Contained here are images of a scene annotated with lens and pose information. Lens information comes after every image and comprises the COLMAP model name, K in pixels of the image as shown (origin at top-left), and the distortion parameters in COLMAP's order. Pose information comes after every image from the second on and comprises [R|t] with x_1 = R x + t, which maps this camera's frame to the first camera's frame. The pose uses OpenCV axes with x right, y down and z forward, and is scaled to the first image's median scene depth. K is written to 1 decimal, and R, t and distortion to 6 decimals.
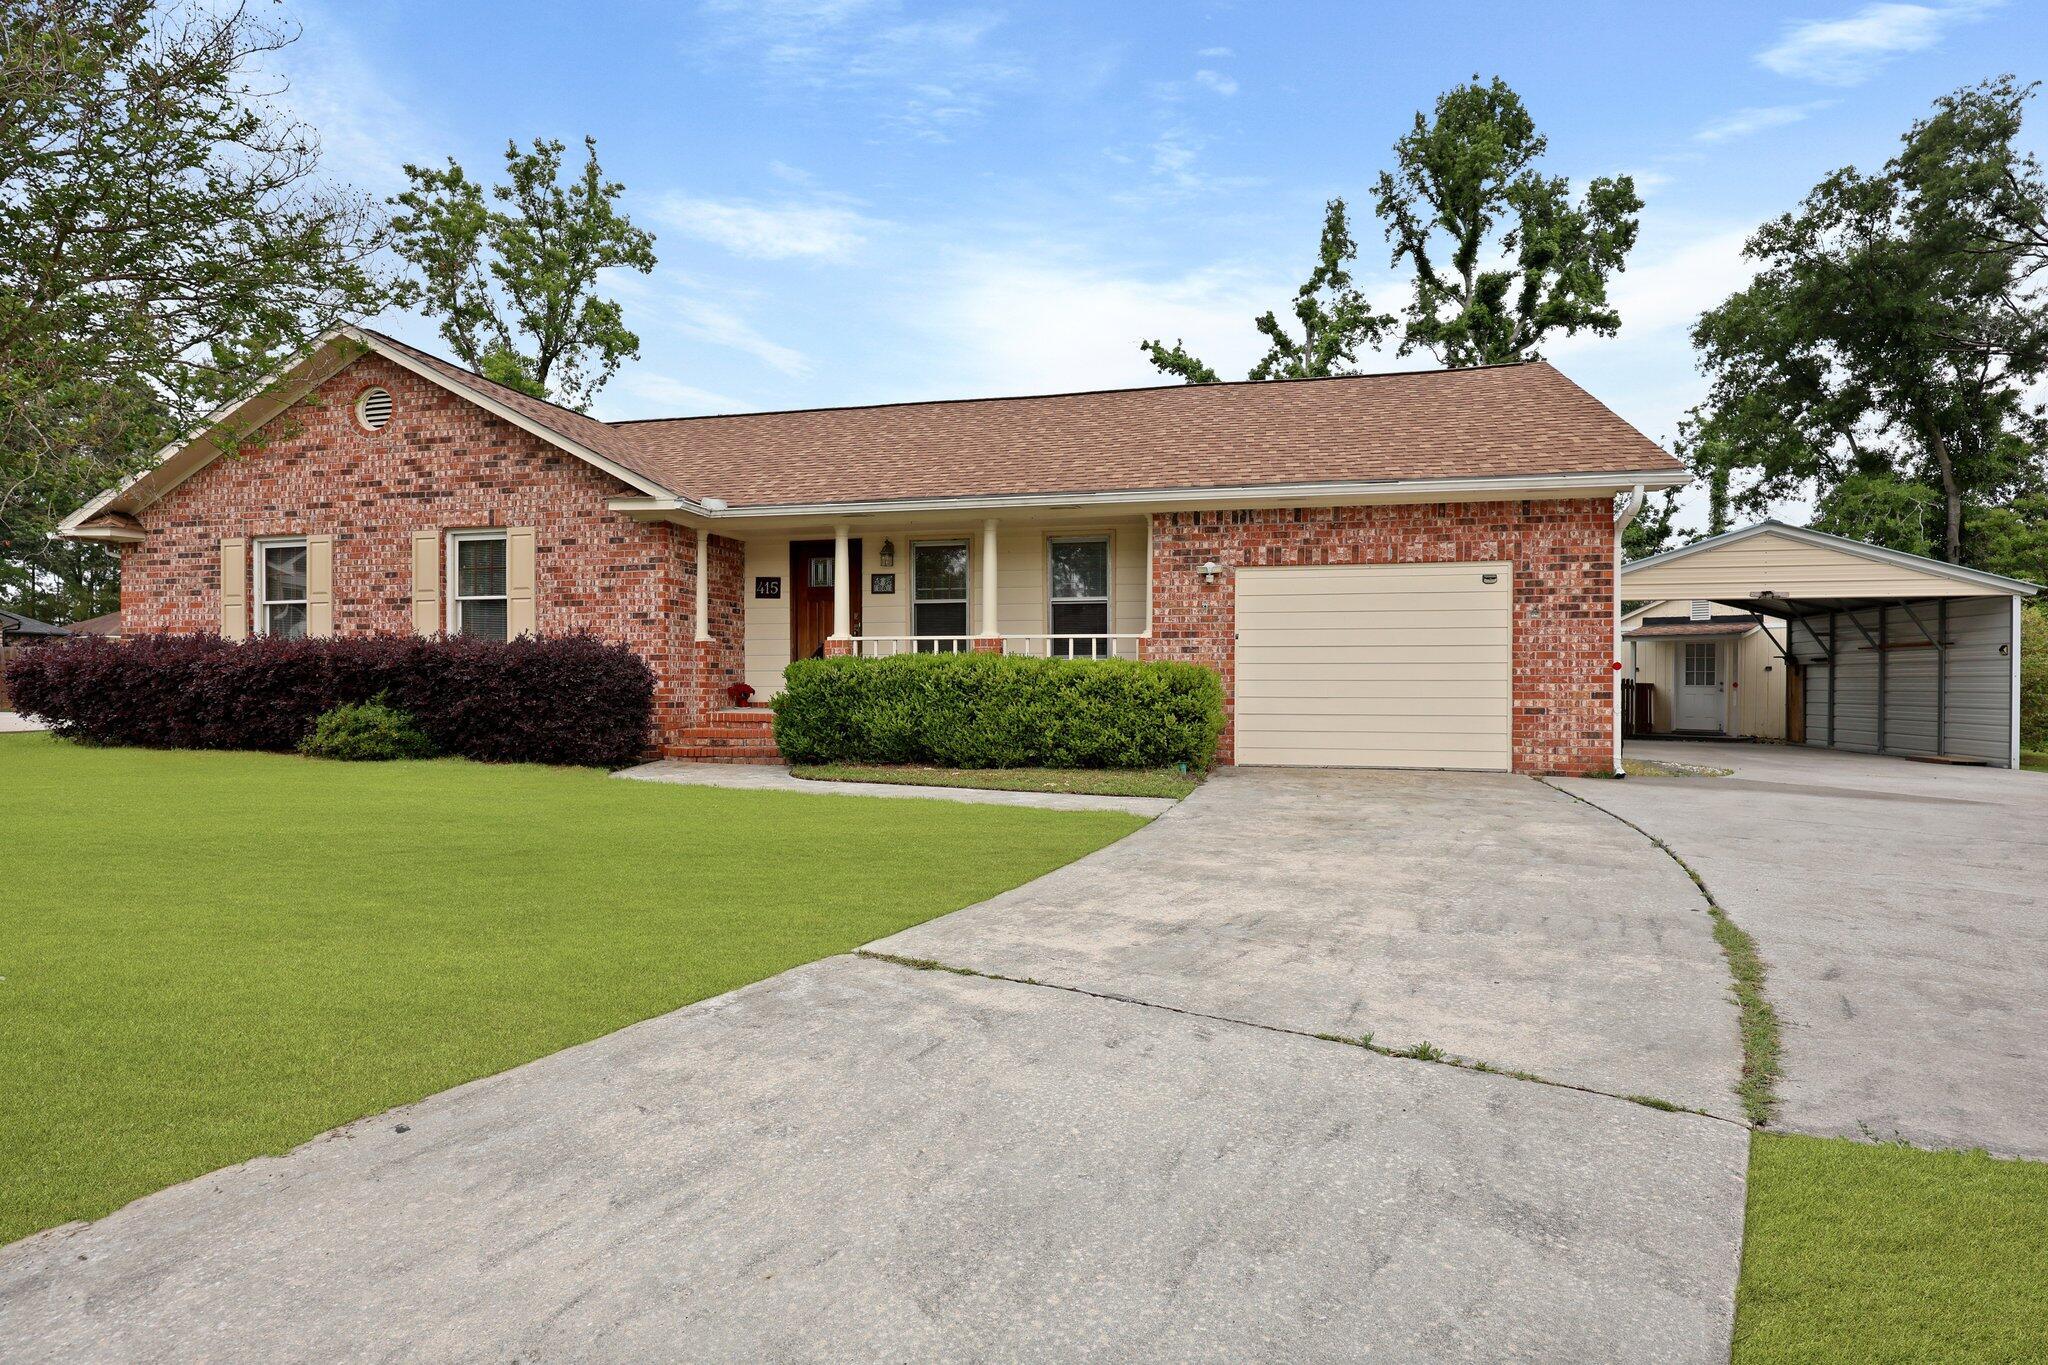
lens RADIAL K [[1037.6, 0, 1021.6], [0, 1037.6, 687.6], [0, 0, 1]] dist [0.004078, -0.000218]
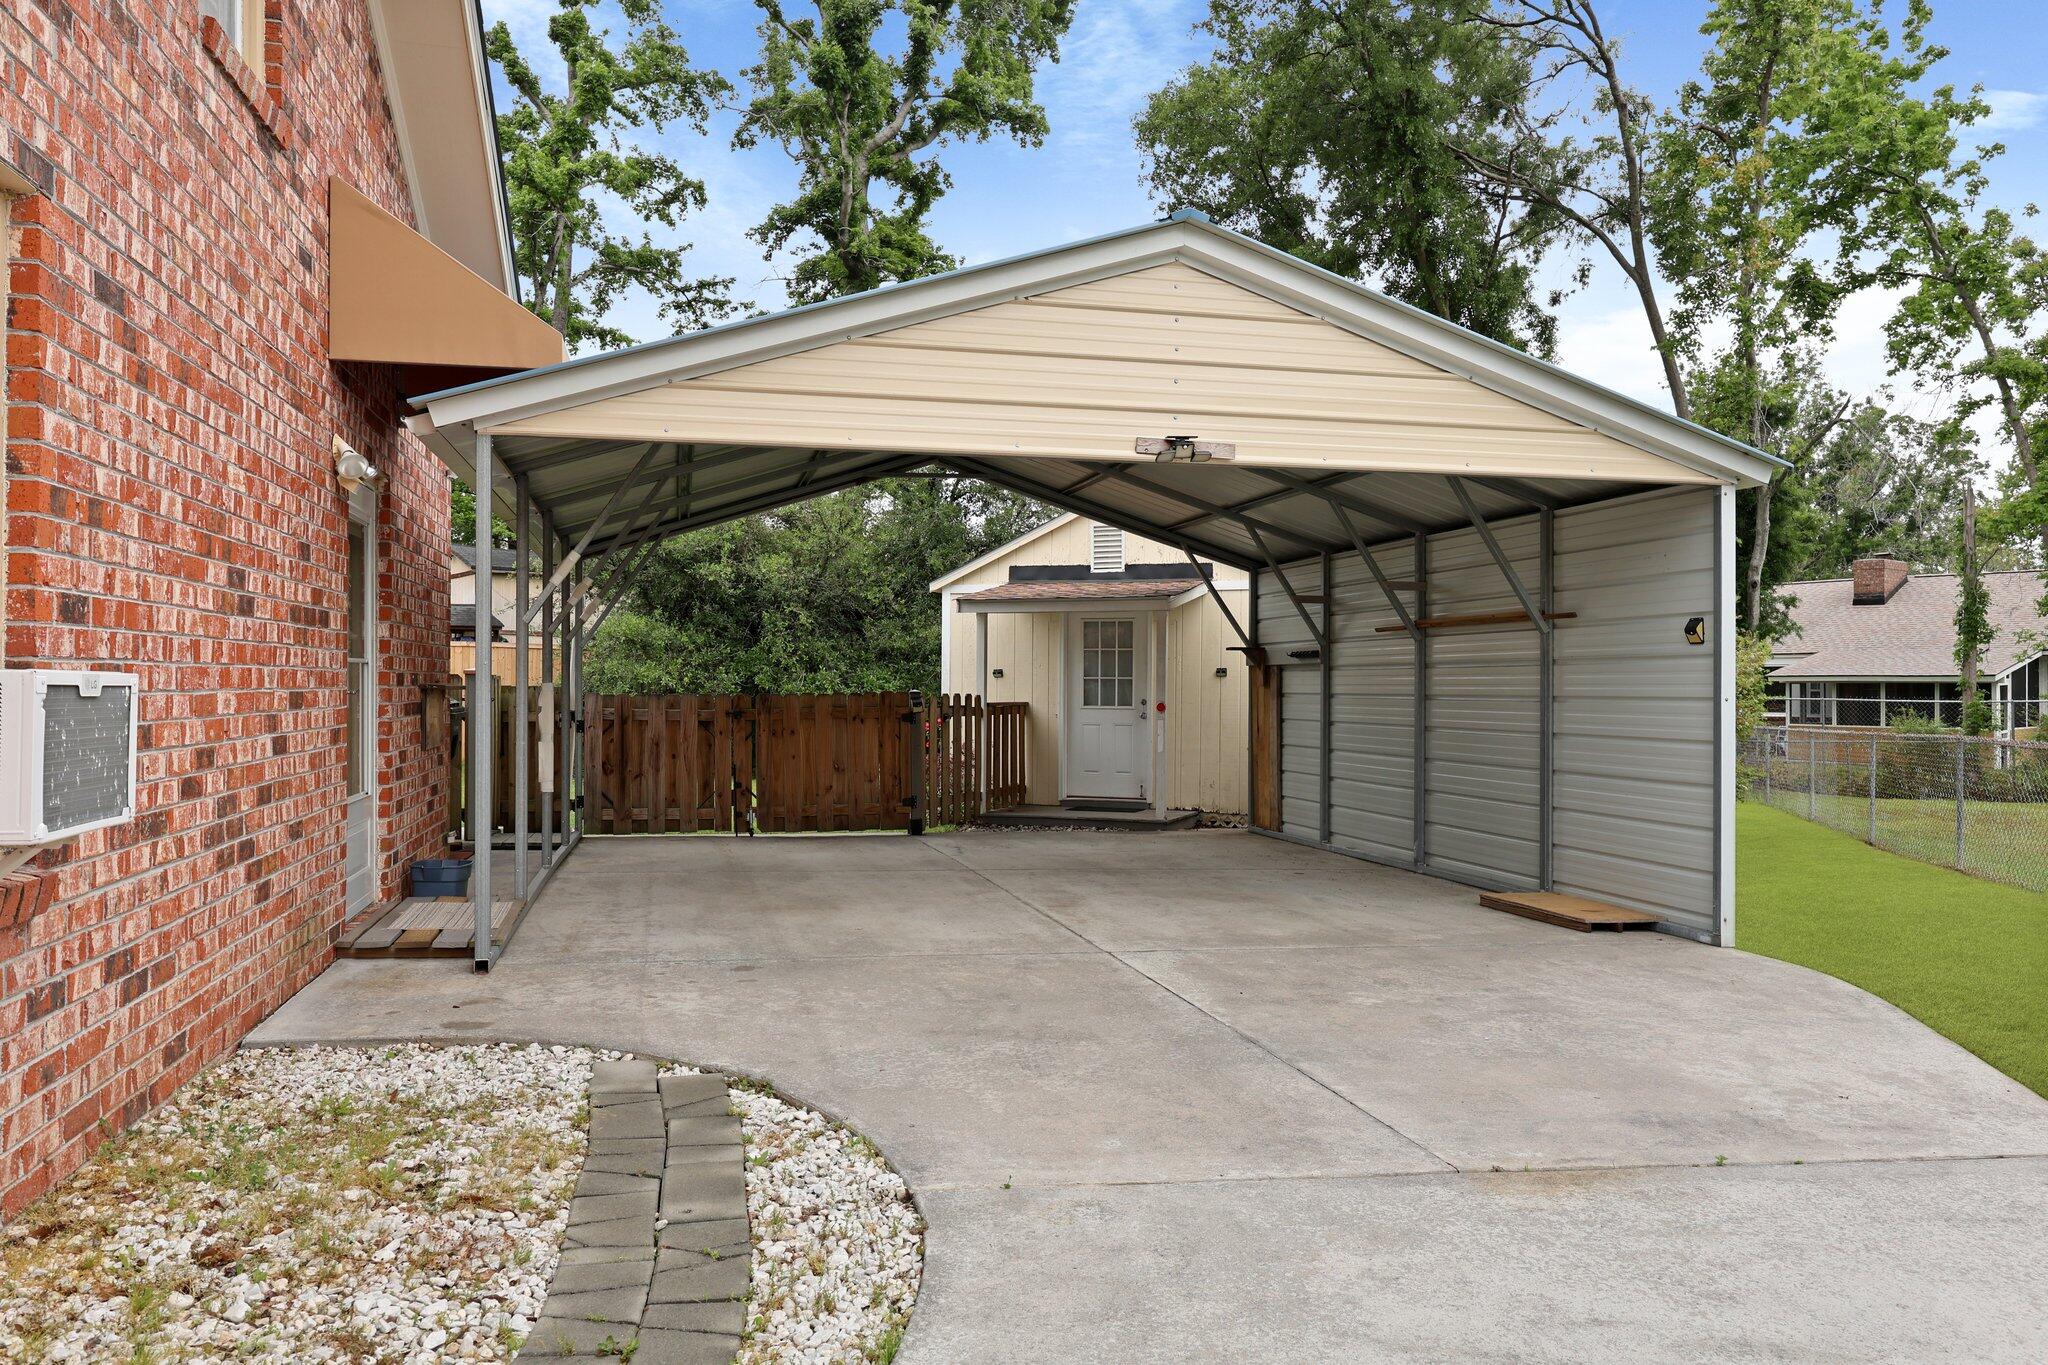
lens RADIAL K [[1457.2, 0, 1022.5], [0, 1457.2, 681.8], [0, 0, 1]] dist [-0.002715, -0.000112]
pose [[0.893351, 0.001657, 0.449357, 0.335293], [0.001615, 0.999975, -0.006897, -0.009708], [-0.449358, 0.006887, 0.893325, 0.440396]]
